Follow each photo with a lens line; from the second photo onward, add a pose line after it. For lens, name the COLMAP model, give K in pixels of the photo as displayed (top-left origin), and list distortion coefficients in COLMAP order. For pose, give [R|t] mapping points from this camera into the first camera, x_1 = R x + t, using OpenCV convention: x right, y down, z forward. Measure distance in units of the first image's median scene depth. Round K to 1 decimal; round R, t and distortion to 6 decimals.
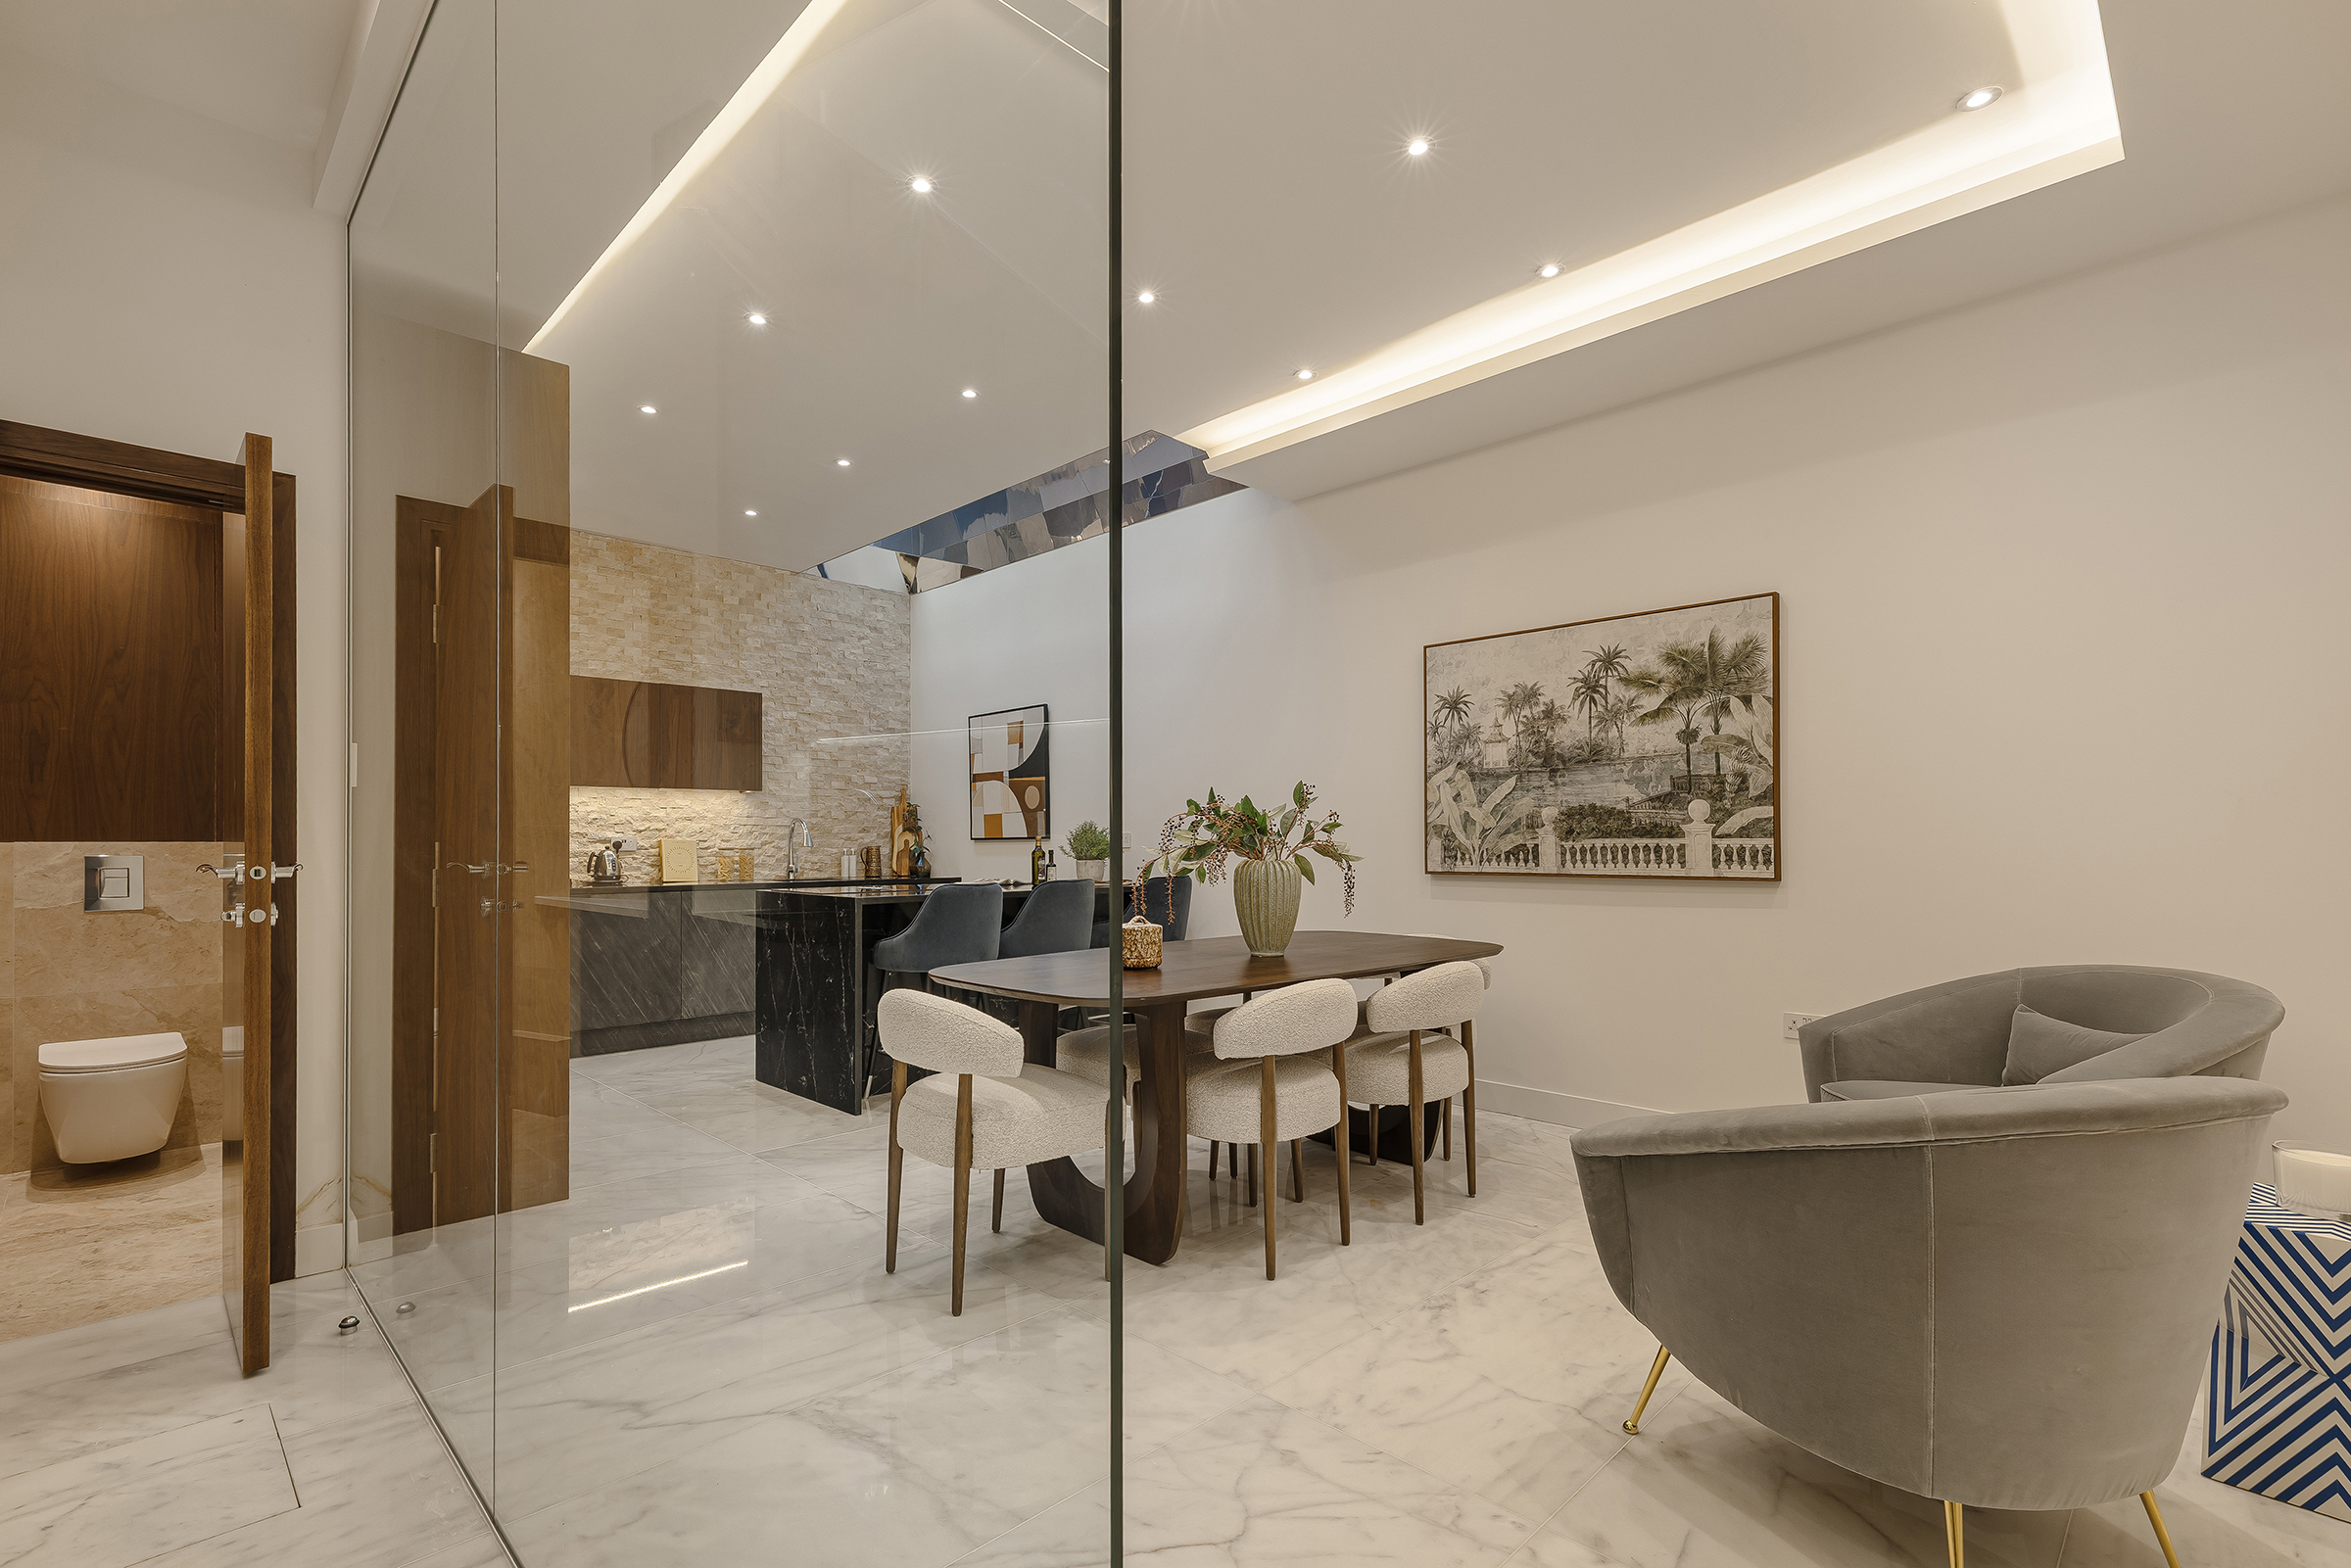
lens RADIAL K [[1096.6, 0, 1141.3], [0, 1096.6, 838.5], [0, 0, 1]] dist [0.003595, 0.000242]
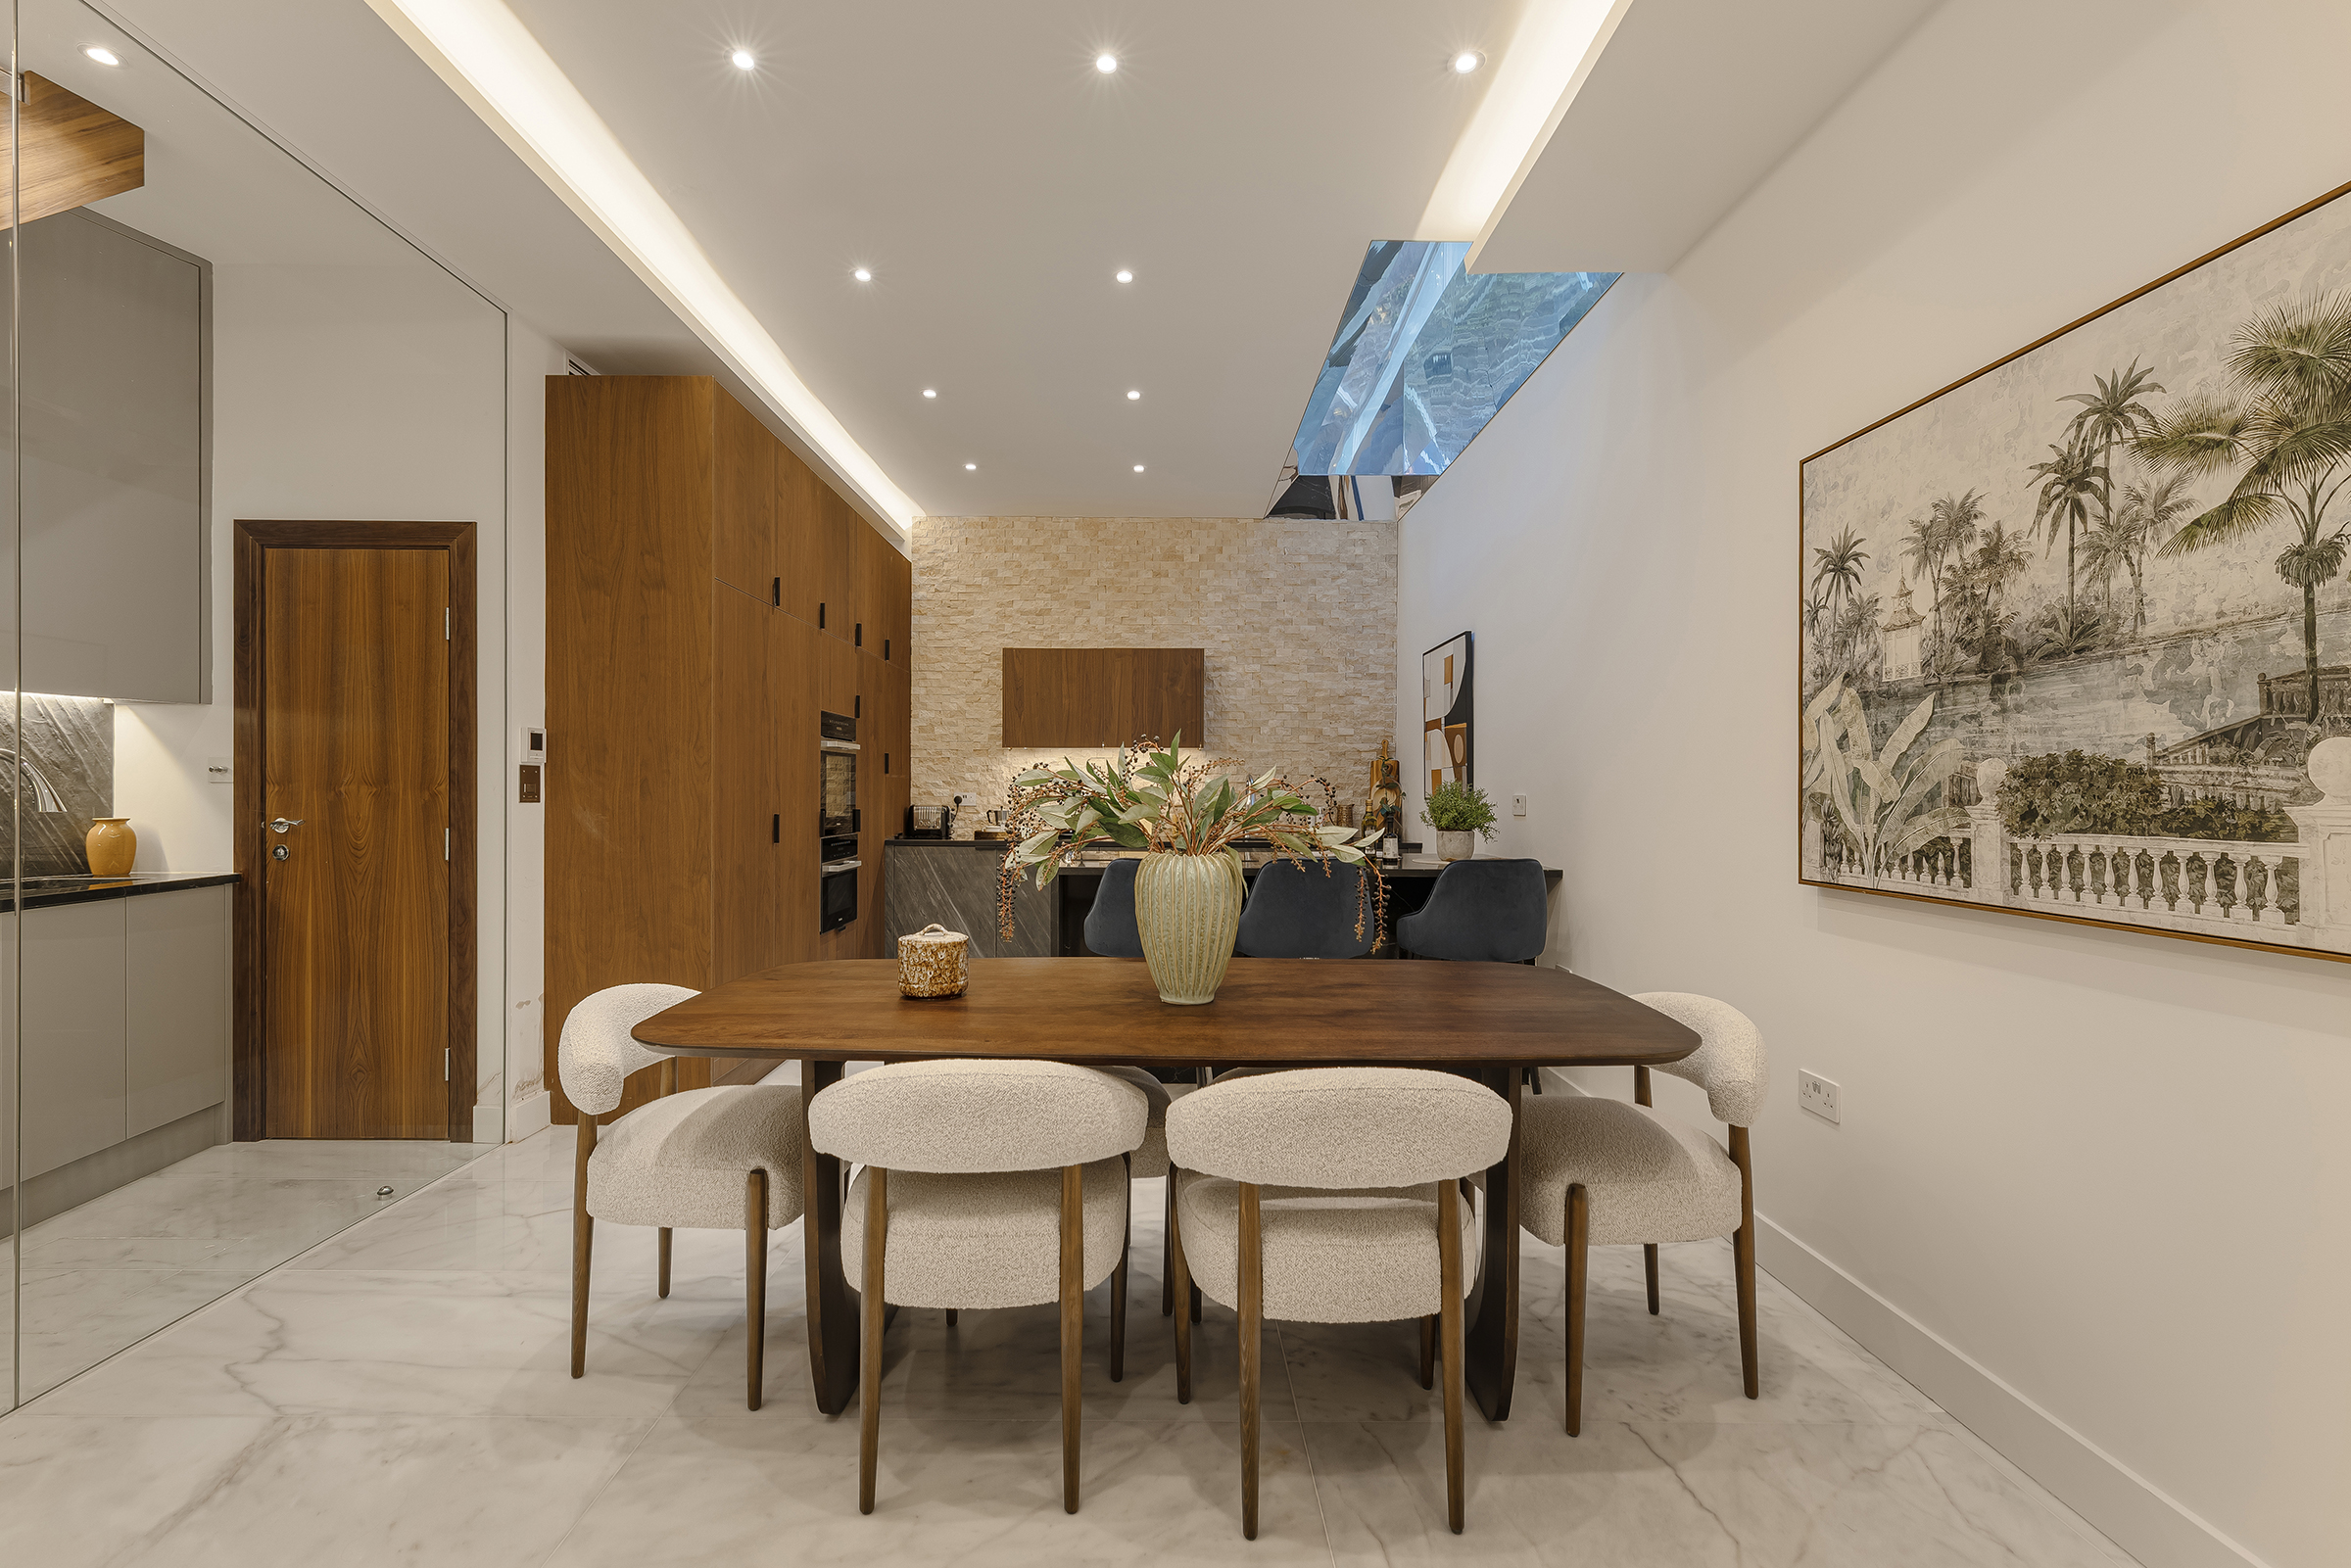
lens RADIAL K [[1056.3, 0, 1132.6], [0, 1056.3, 795.1], [0, 0, 1]] dist [0.003330, -0.000036]
pose [[0.709656, 0.010538, -0.704470, 0.407151], [-0.003972, 0.999932, 0.010956, -0.016262], [0.704537, -0.004977, 0.709650, 0.412922]]
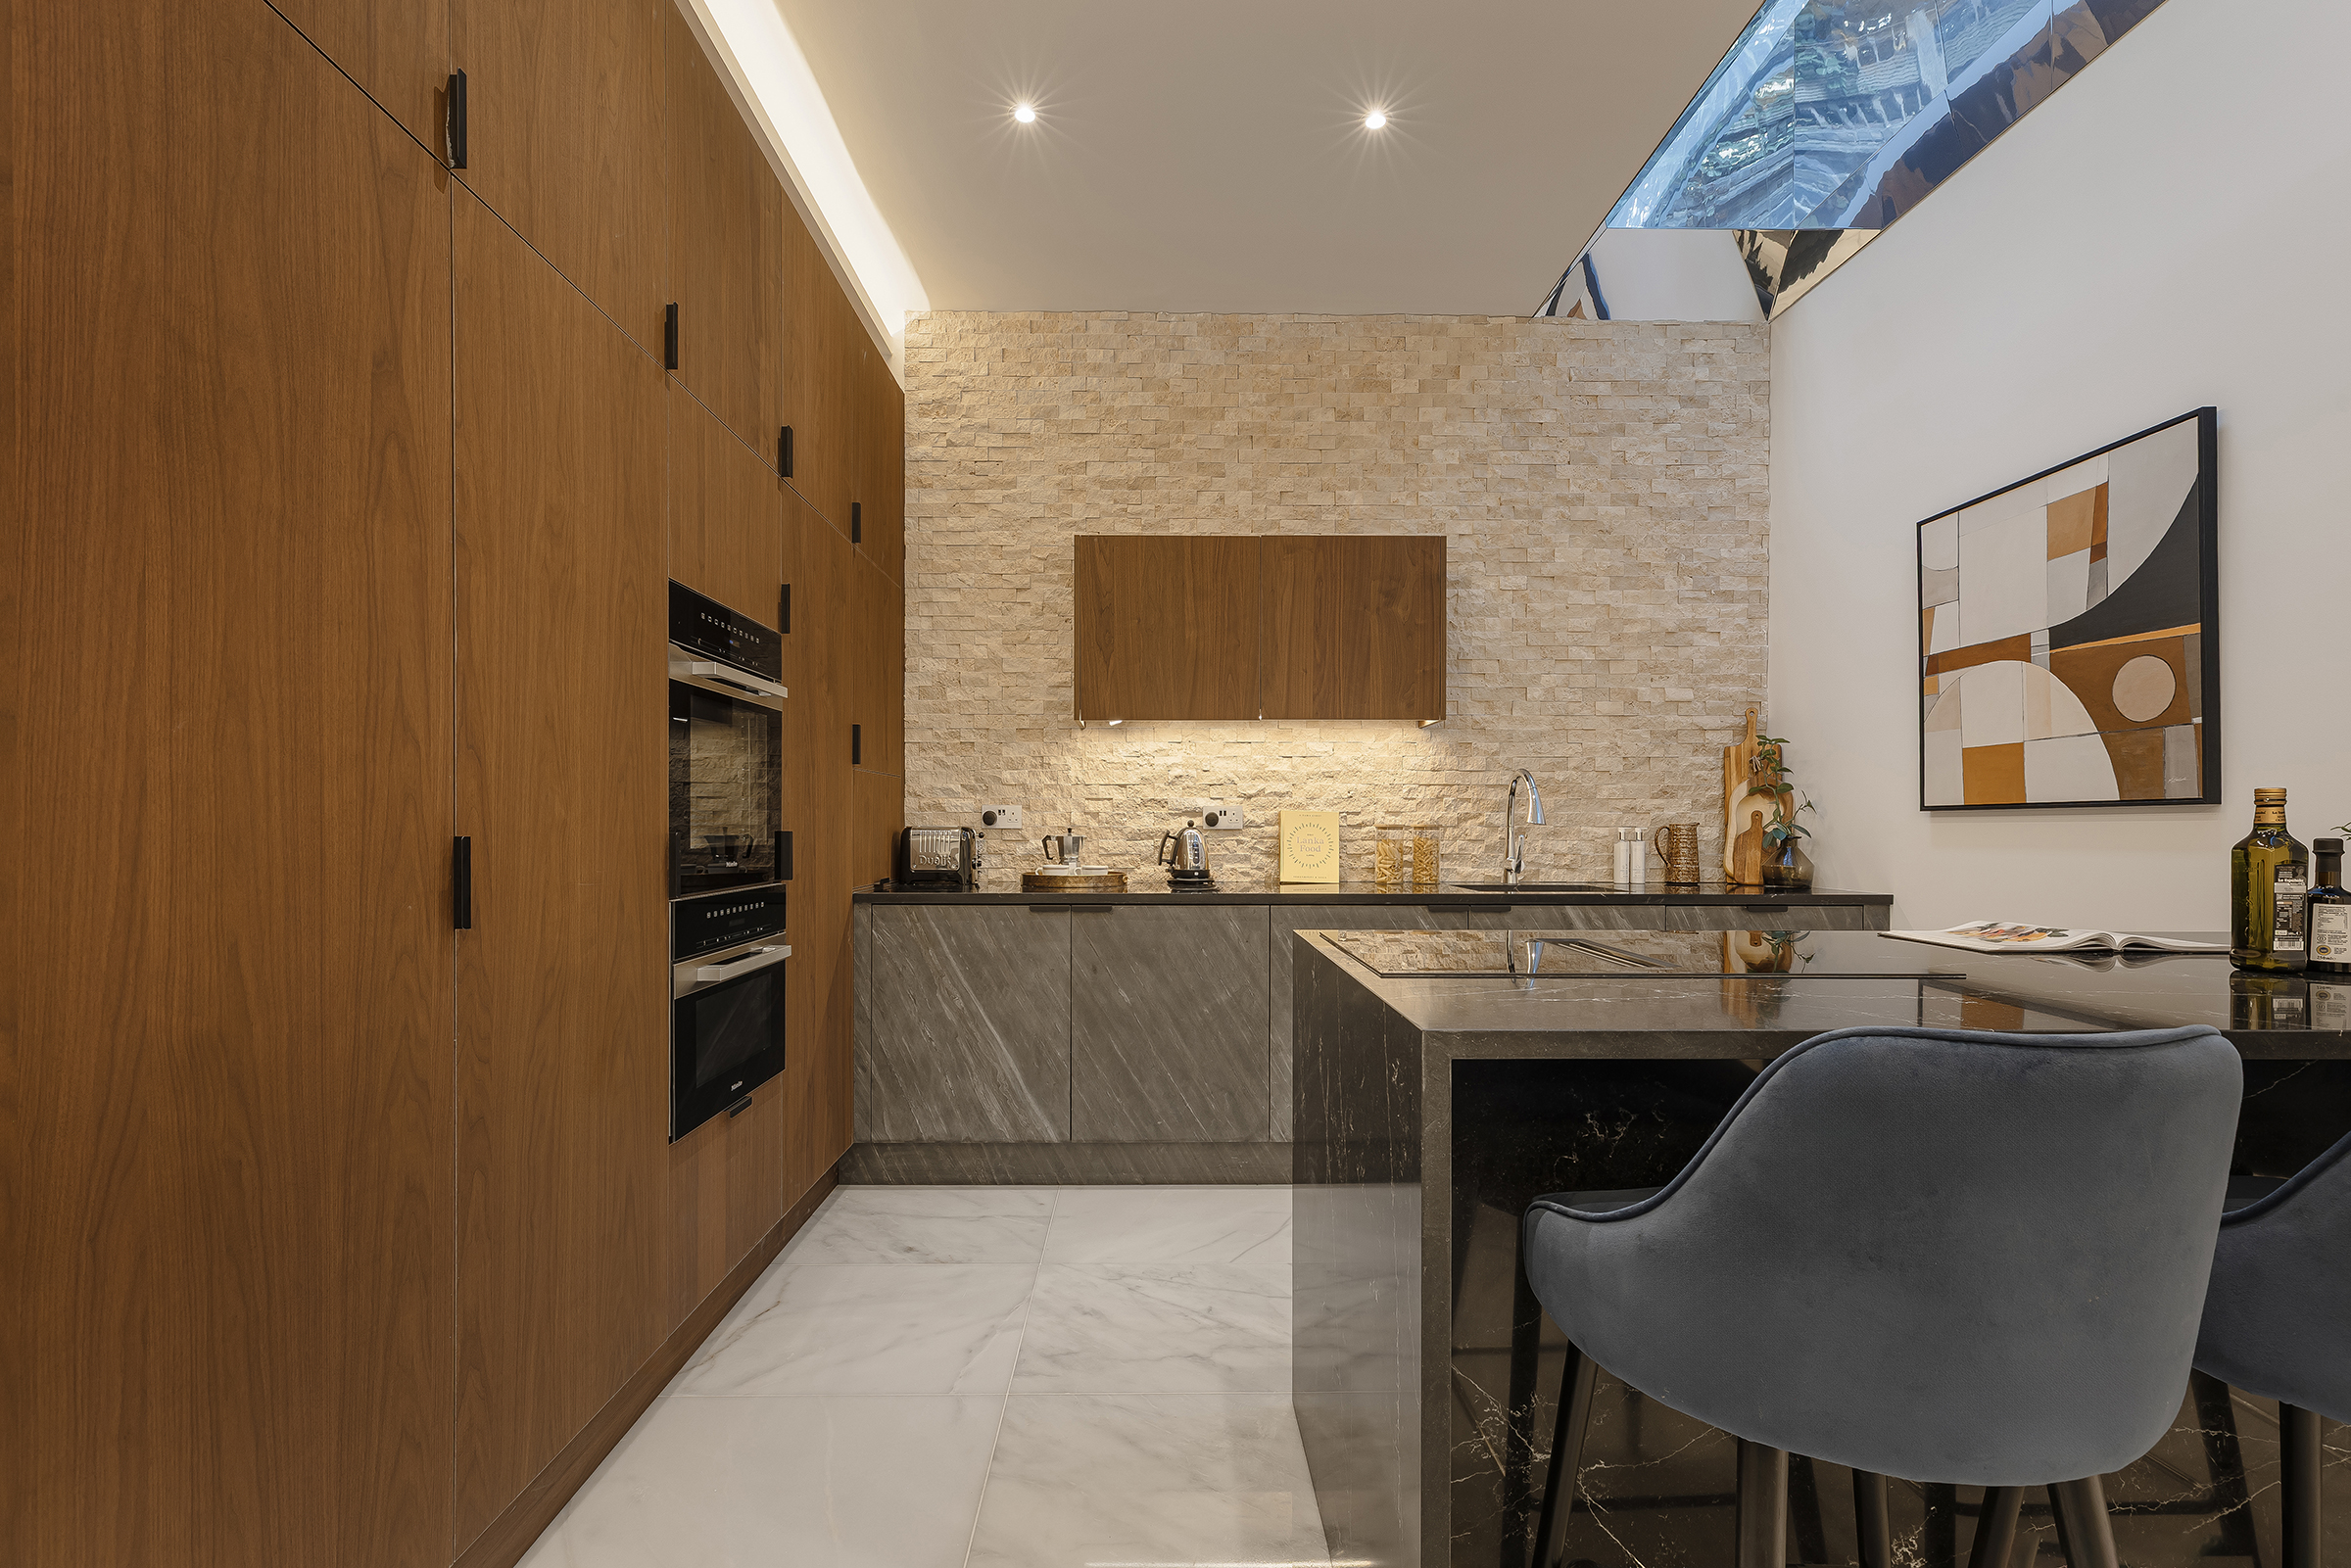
lens RADIAL K [[1043.3, 0, 1152.9], [0, 1043.3, 827.5], [0, 0, 1]] dist [0.003212, 0.000050]
pose [[0.723722, 0.007621, -0.690049, -0.142872], [-0.000966, 0.999949, 0.010030, 0.006511], [0.690090, -0.006593, 0.723693, 0.781045]]
